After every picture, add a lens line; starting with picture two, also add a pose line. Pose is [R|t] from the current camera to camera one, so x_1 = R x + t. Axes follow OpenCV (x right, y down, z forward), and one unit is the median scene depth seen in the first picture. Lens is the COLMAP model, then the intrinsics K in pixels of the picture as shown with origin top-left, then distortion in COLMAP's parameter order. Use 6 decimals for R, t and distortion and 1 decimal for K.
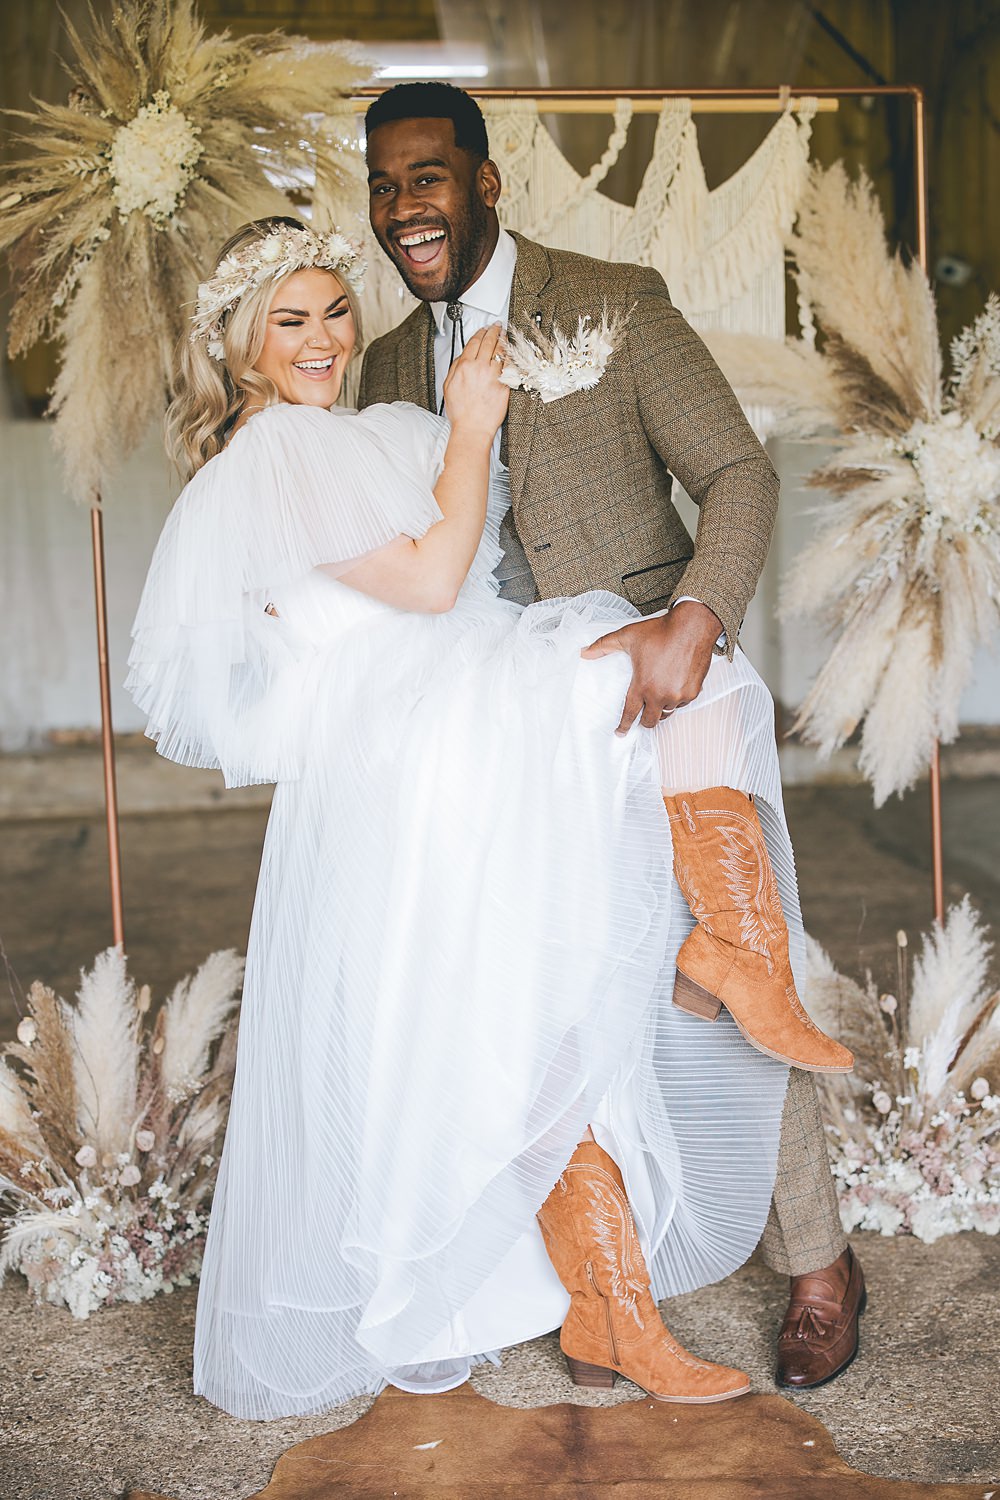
lens RADIAL K [[2452.7, 0, 553.0], [0, 2452.7, 820.2], [0, 0, 1]] dist [-0.158214, 0.729399]
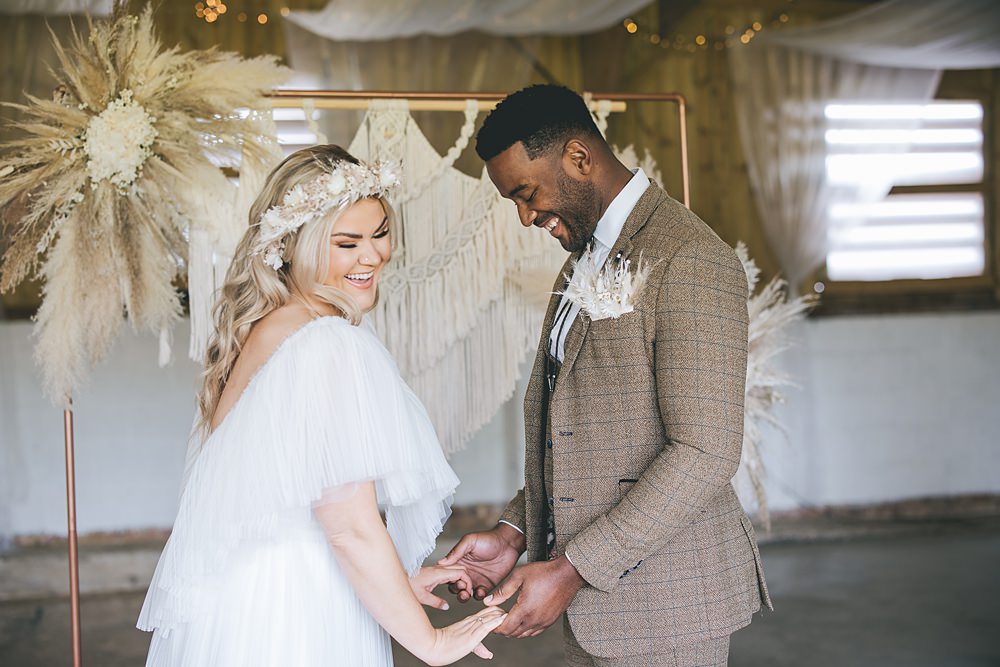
lens RADIAL K [[1463.3, 0, 460.6], [0, 1463.3, 331.0], [0, 0, 1]] dist [-0.025394, 0.092064]
pose [[0.995162, -0.005969, 0.098066, -0.059937], [0.019983, 0.989586, -0.142552, -0.057011], [-0.096194, 0.143822, 0.984917, 0.230297]]
